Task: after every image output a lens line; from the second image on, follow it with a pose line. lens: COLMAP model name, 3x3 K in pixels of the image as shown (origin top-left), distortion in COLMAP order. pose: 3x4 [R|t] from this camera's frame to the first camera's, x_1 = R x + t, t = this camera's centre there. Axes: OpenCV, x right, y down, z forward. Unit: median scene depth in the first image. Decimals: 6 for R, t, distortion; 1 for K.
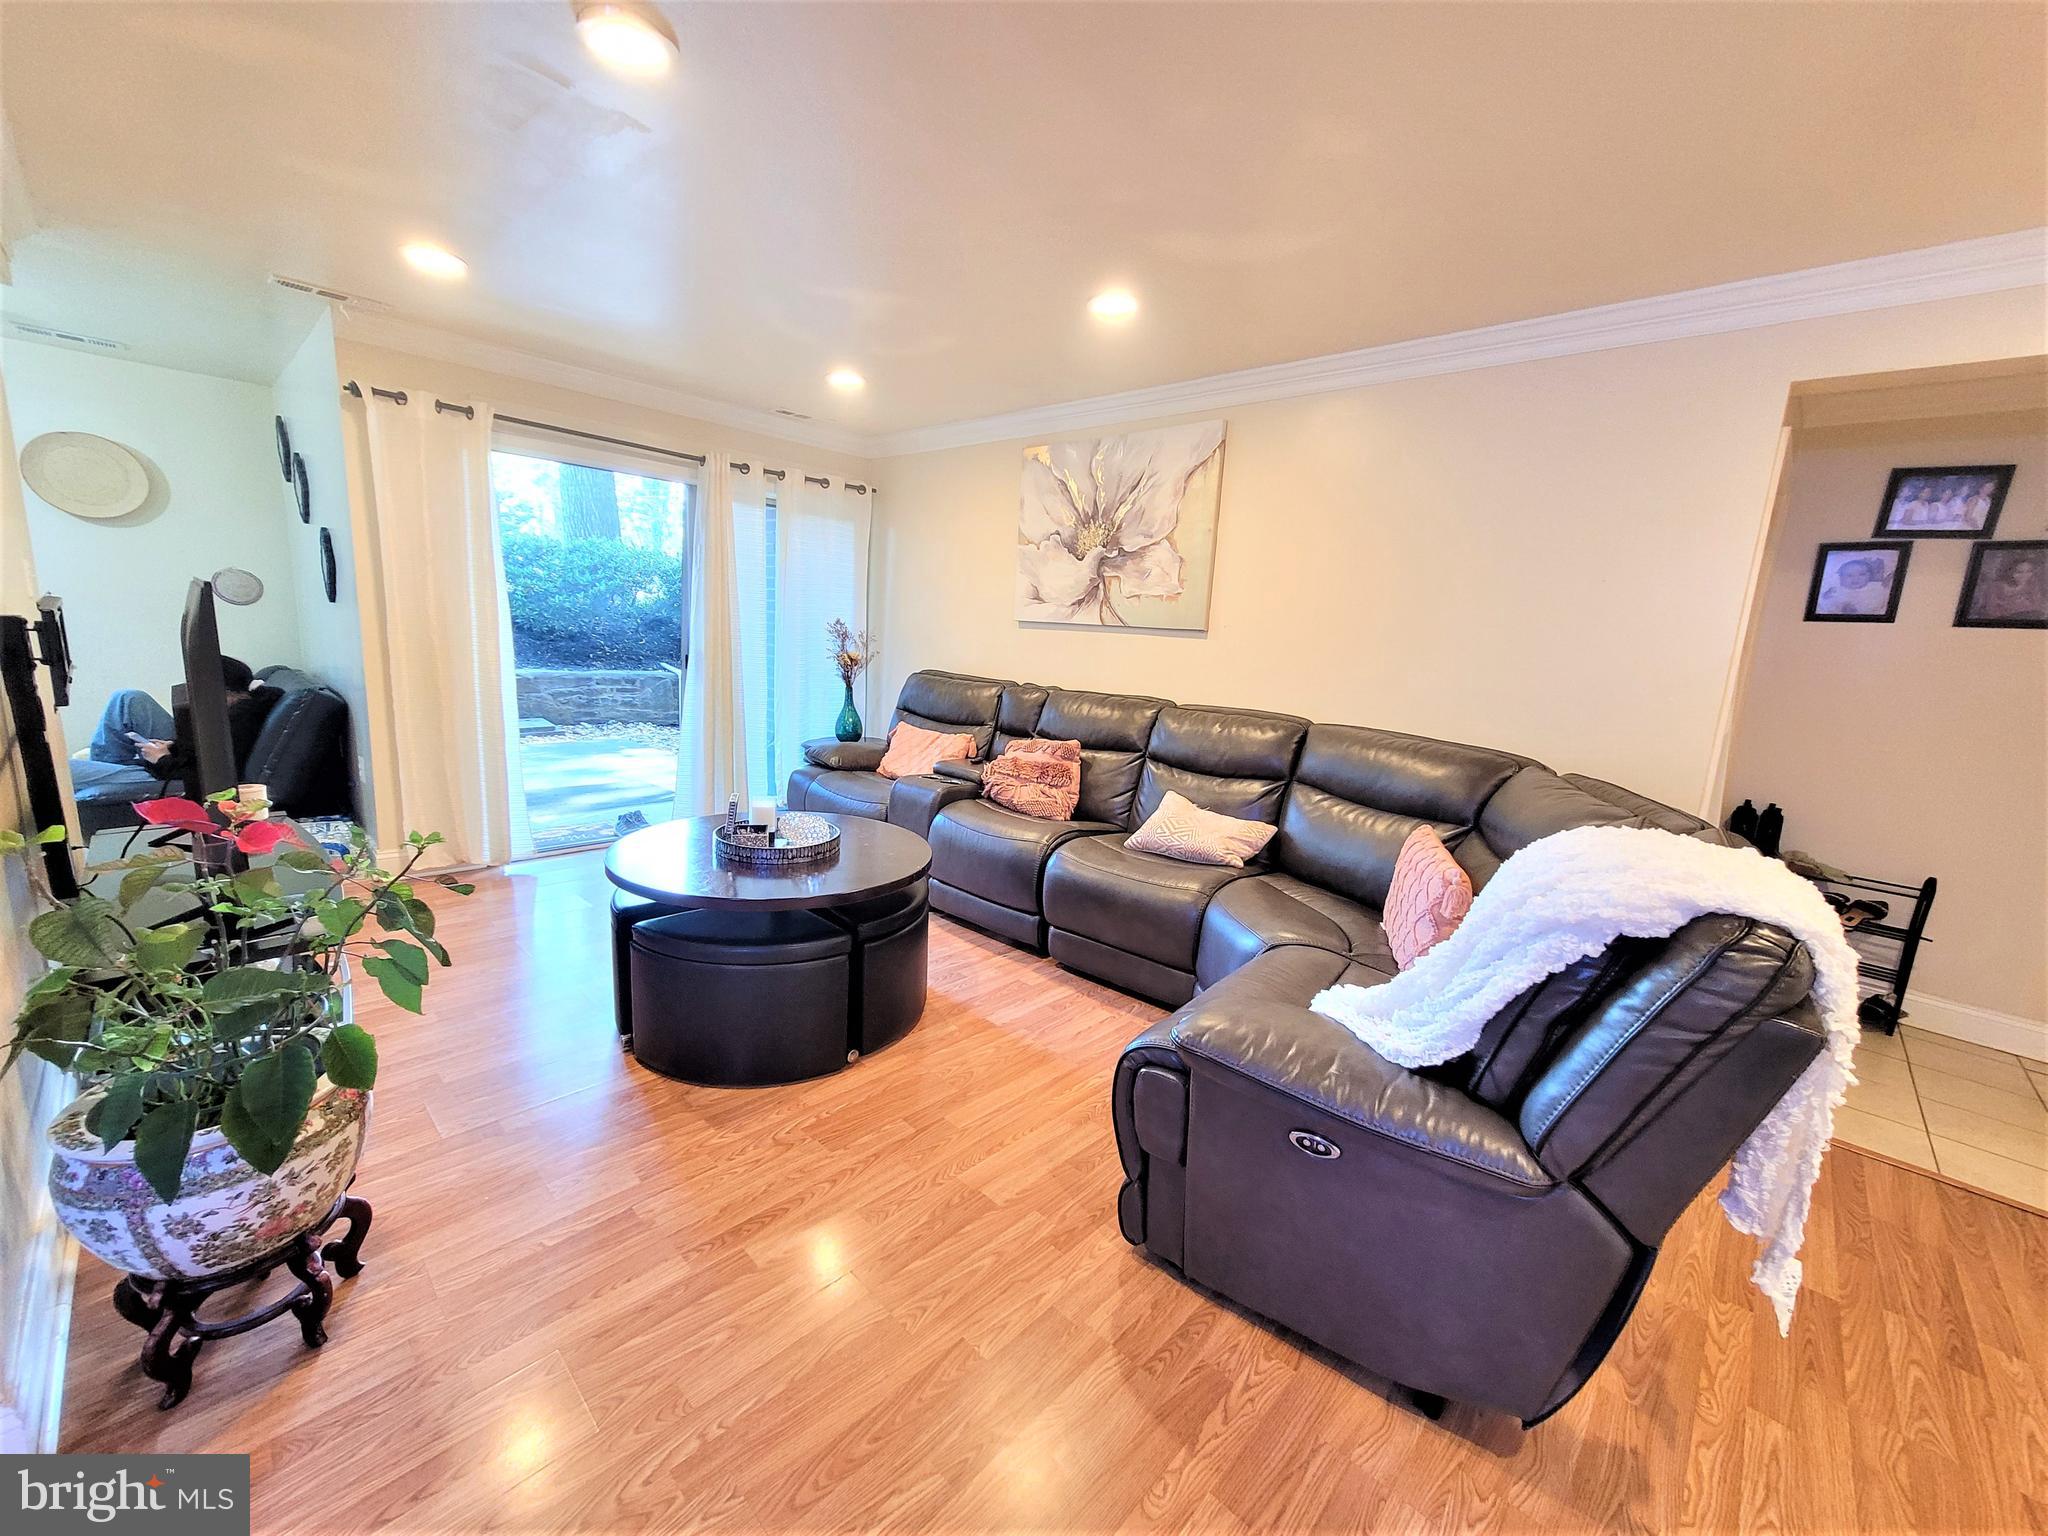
lens RADIAL K [[807.1, 0, 1022.4], [0, 807.1, 772.5], [0, 0, 1]] dist [0.008153, -0.001469]
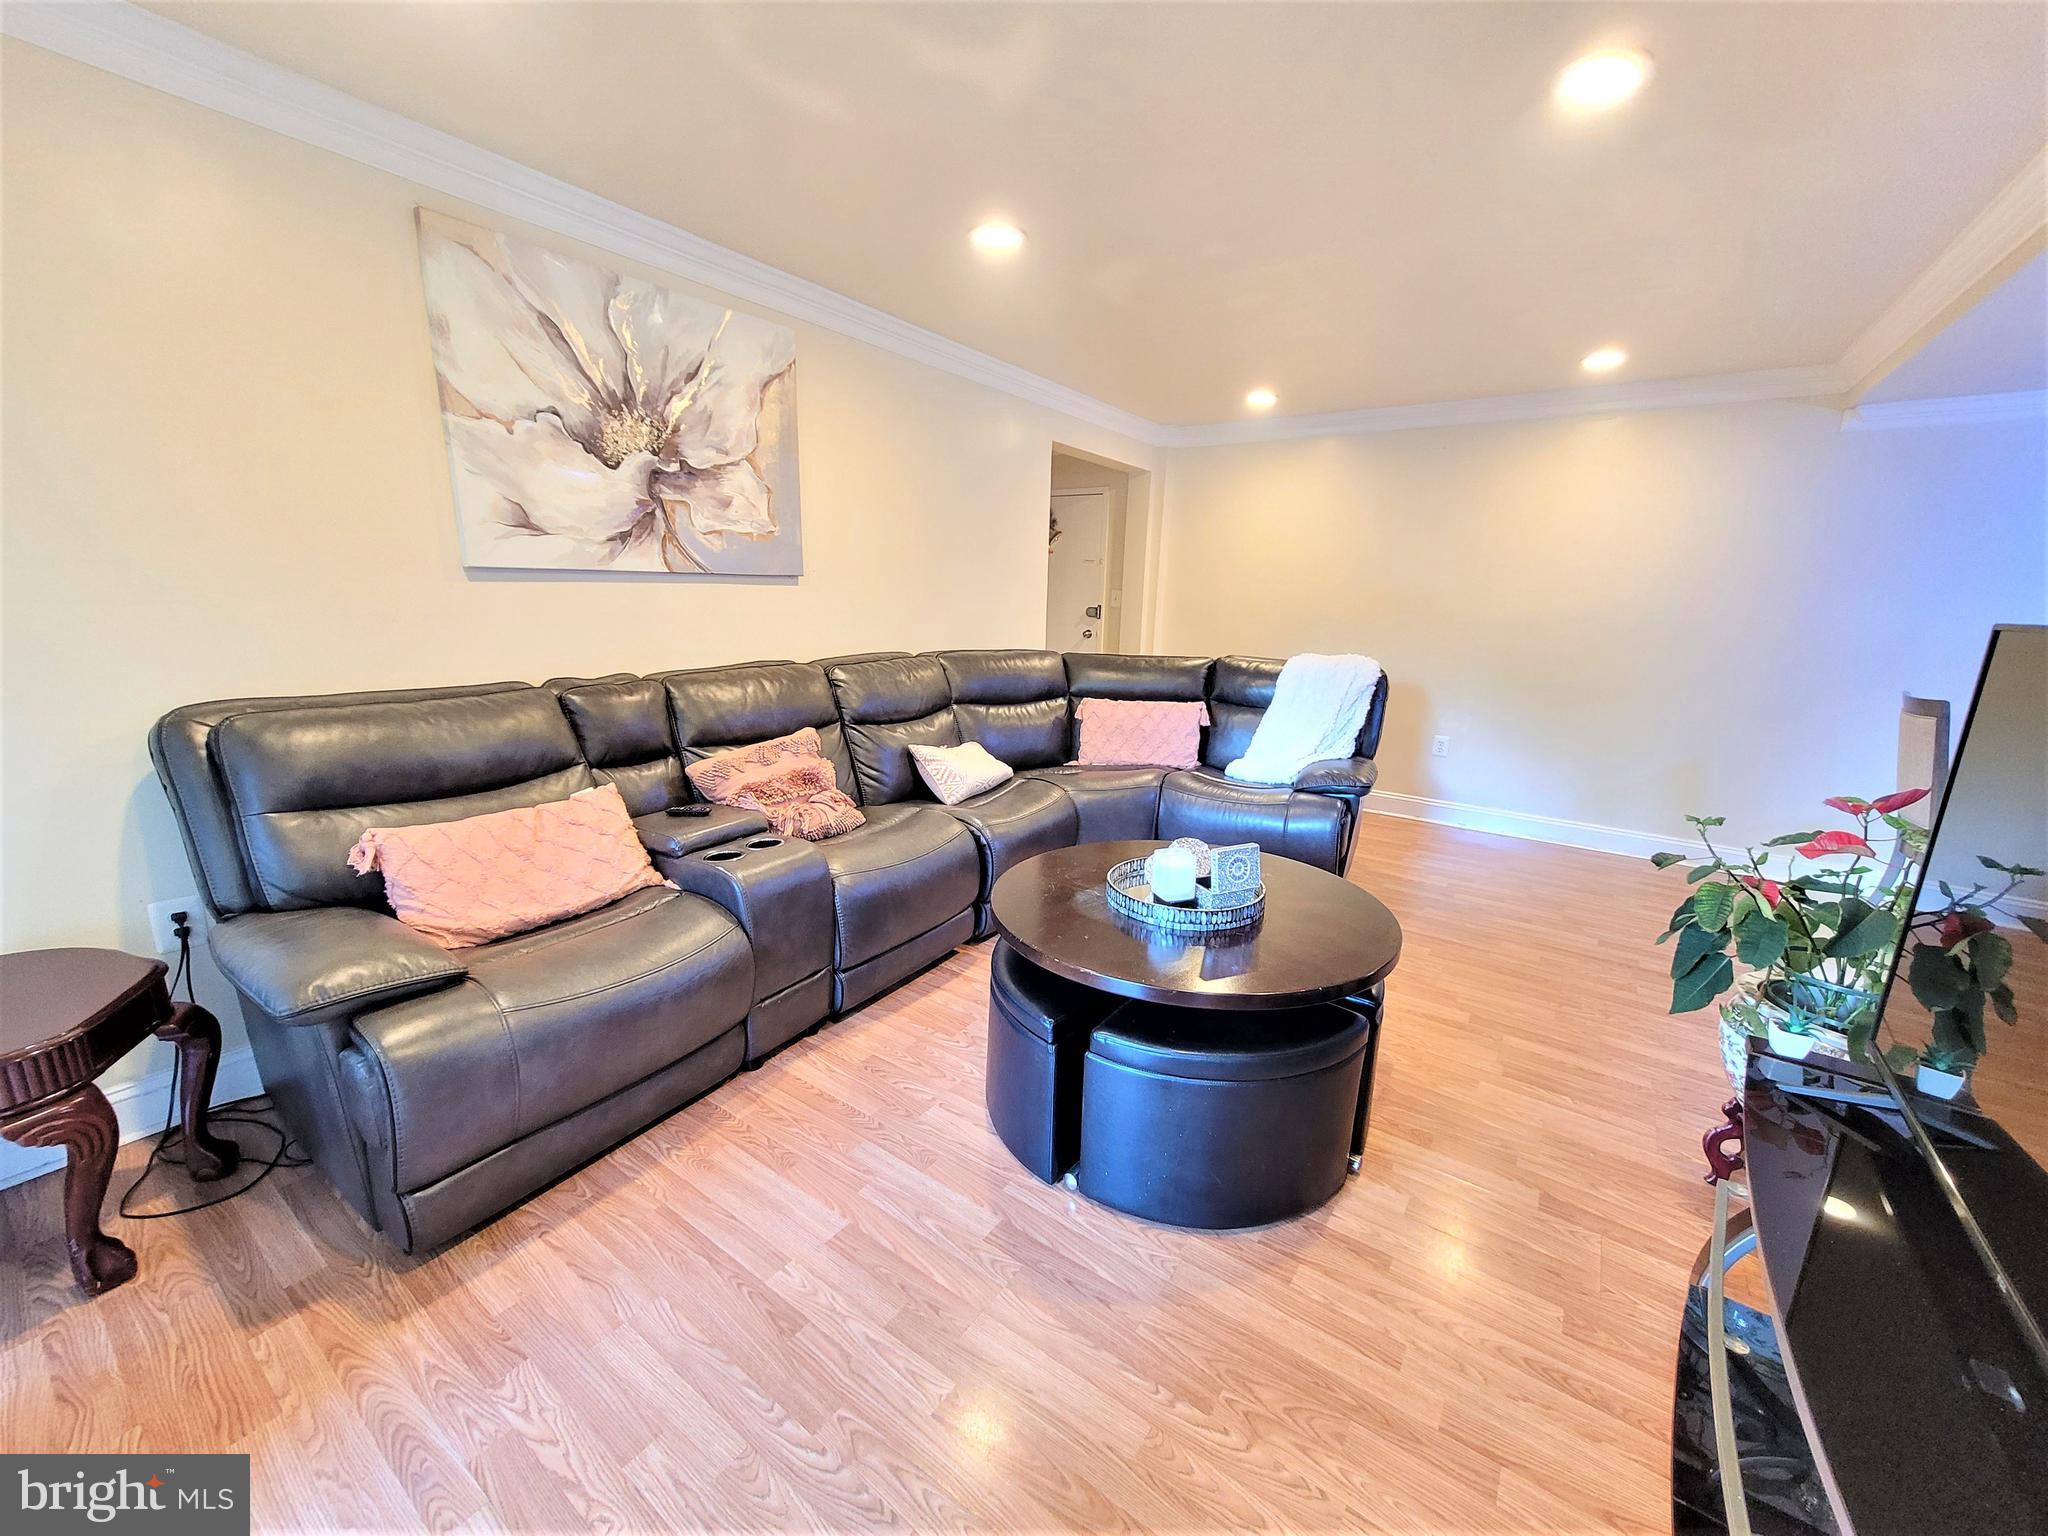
lens RADIAL K [[807.1, 0, 1019.6], [0, 807.1, 765.0], [0, 0, 1]] dist [0.008153, -0.001469]
pose [[-0.157676, -0.280937, 0.946685, -0.657100], [0.143598, 0.941964, 0.303453, -0.197240], [-0.976994, 0.183789, -0.108183, 0.826896]]
